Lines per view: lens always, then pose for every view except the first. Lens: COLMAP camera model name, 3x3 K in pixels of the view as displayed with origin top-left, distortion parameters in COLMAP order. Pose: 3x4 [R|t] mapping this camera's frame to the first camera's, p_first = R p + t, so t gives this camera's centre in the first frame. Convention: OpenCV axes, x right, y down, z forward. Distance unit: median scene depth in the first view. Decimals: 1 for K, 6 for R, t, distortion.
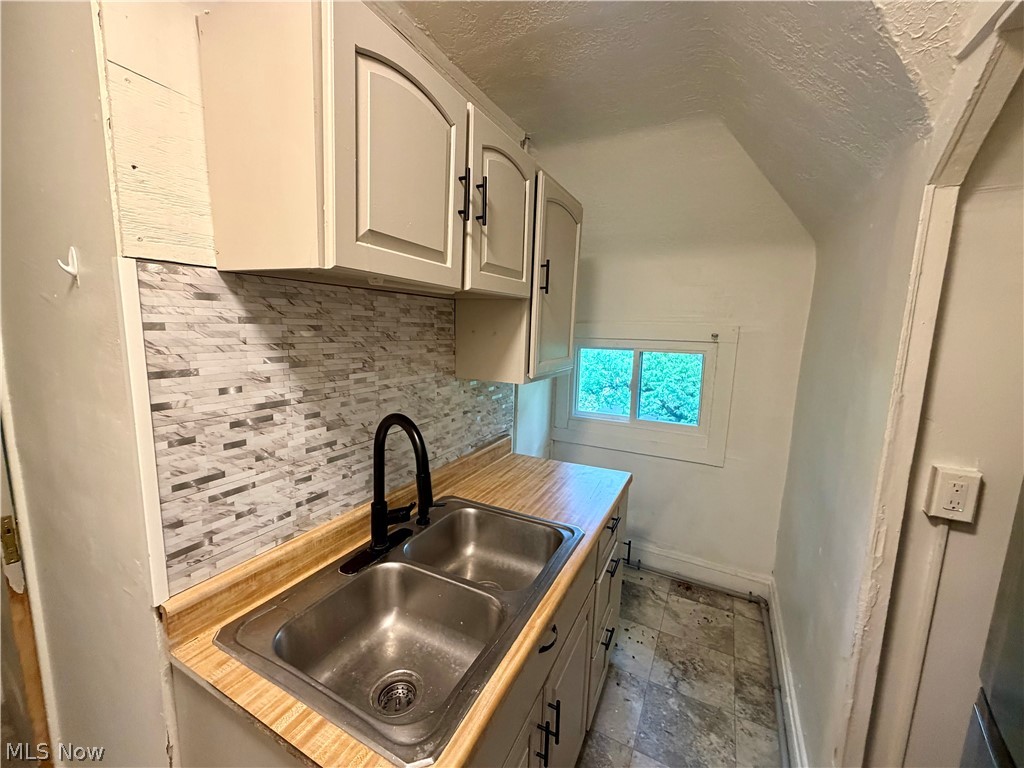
lens RADIAL K [[409.8, 0, 509.6], [0, 409.8, 382.1], [0, 0, 1]] dist [-0.001188, 0.000467]
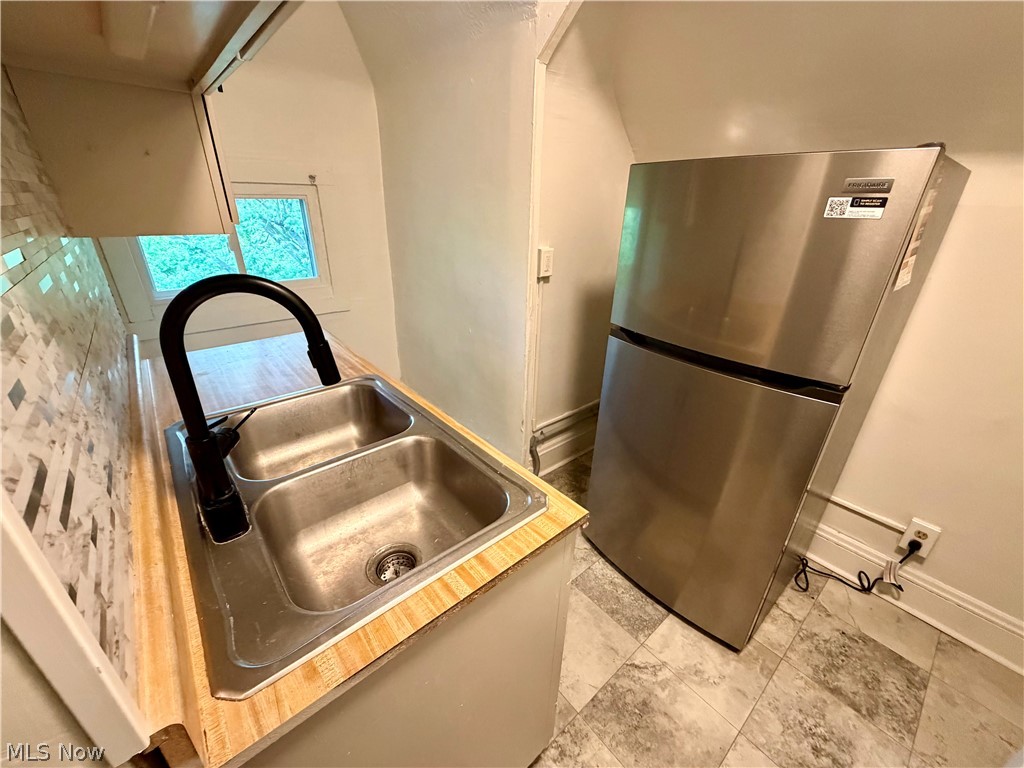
lens RADIAL K [[409.8, 0, 510.2], [0, 409.8, 385.9], [0, 0, 1]] dist [-0.001188, 0.000467]
pose [[0.373245, -0.401019, 0.836583, -0.697389], [0.118211, 0.914958, 0.385848, 0.042487], [-0.920171, -0.045122, 0.388909, 0.351940]]
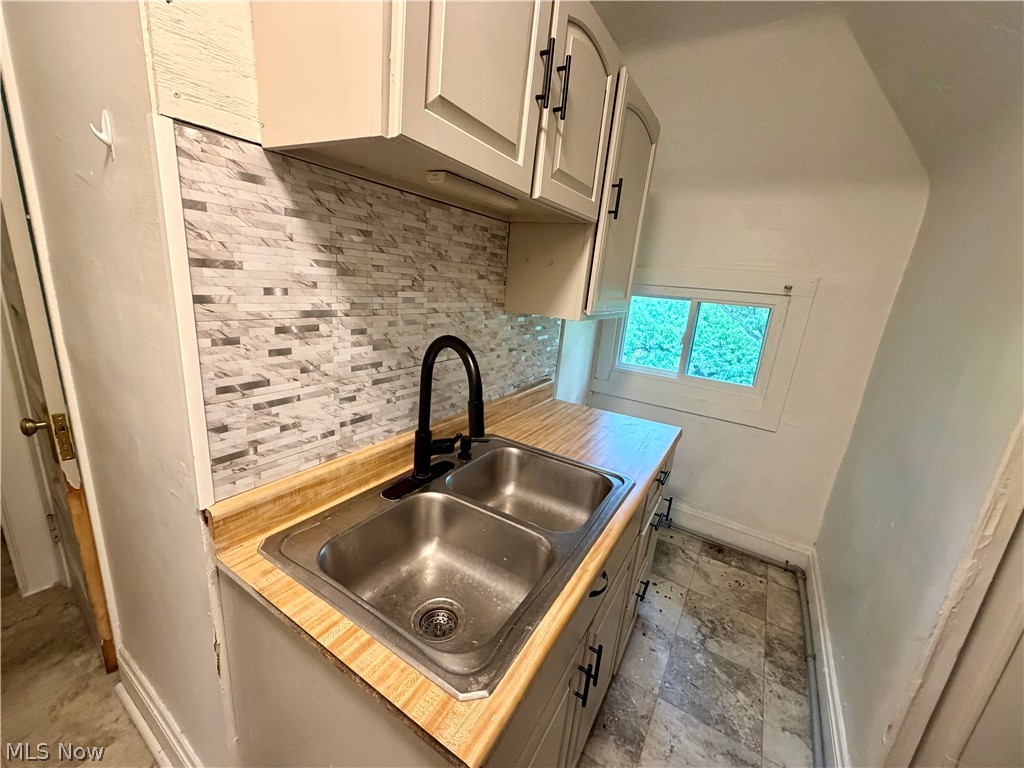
lens RADIAL K [[409.8, 0, 509.2], [0, 409.8, 382.1], [0, 0, 1]] dist [-0.001188, 0.000467]
pose [[0.995329, 0.074158, -0.061810, -0.078085], [-0.066995, 0.991577, 0.110842, 0.069824], [0.069509, -0.106183, 0.991914, 0.092590]]
